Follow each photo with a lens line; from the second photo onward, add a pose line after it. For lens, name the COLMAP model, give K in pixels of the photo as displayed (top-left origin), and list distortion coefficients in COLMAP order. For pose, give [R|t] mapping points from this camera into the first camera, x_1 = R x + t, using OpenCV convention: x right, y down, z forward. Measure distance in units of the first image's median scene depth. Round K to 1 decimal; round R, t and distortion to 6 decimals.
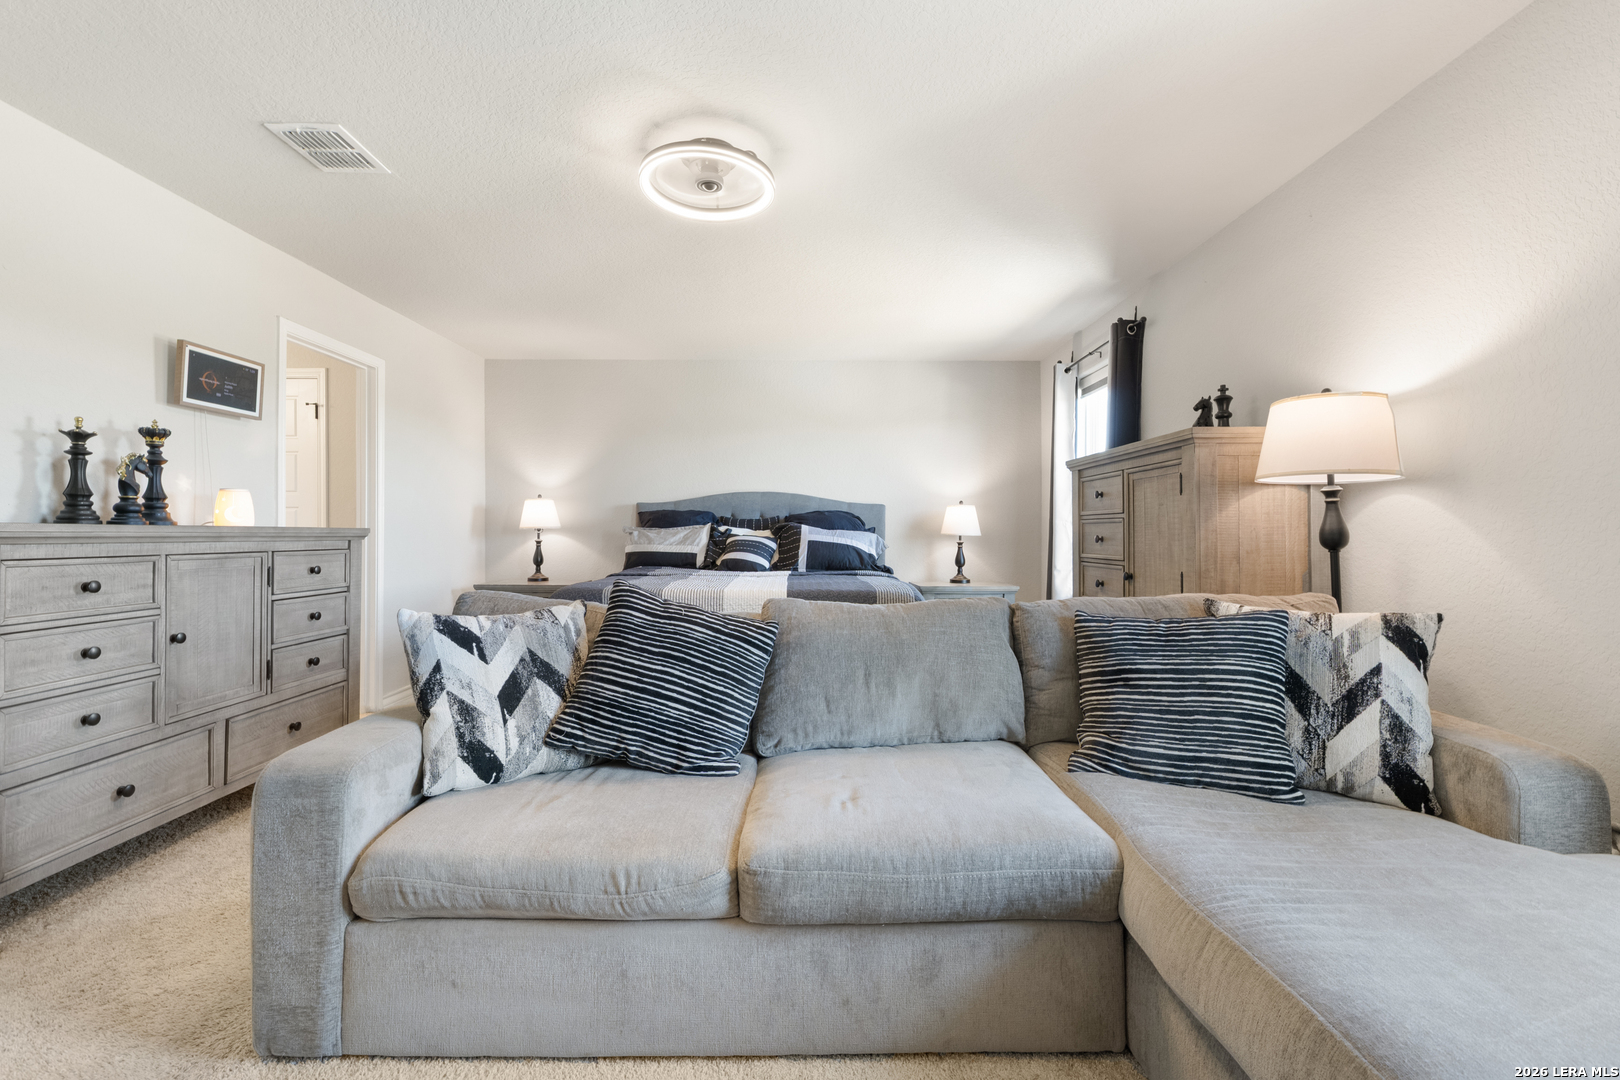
lens RADIAL K [[676.2, 0, 781.5], [0, 676.2, 539.6], [0, 0, 1]] dist [-0.004302, 0.000059]
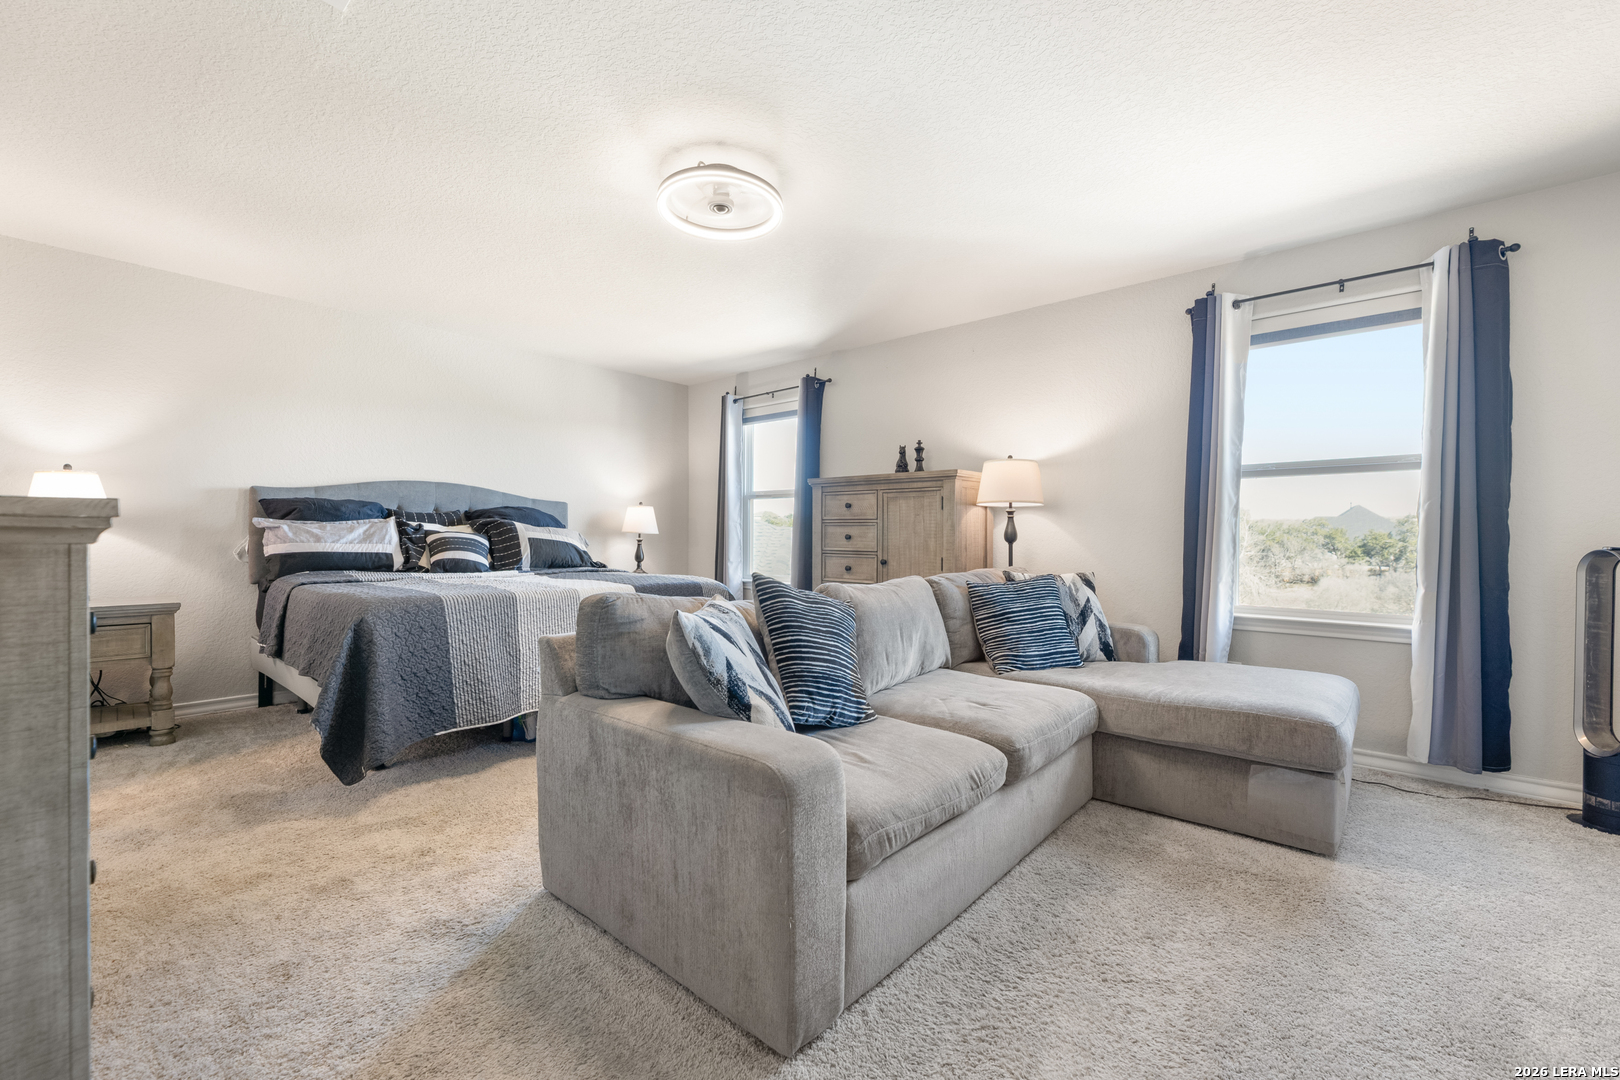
lens RADIAL K [[676.2, 0, 773.6], [0, 676.2, 545.8], [0, 0, 1]] dist [-0.004302, 0.000059]
pose [[0.673659, -0.007765, 0.739001, -0.455579], [-0.001404, 0.999930, 0.011786, 0.000763], [-0.739041, -0.008977, 0.673601, 0.106540]]
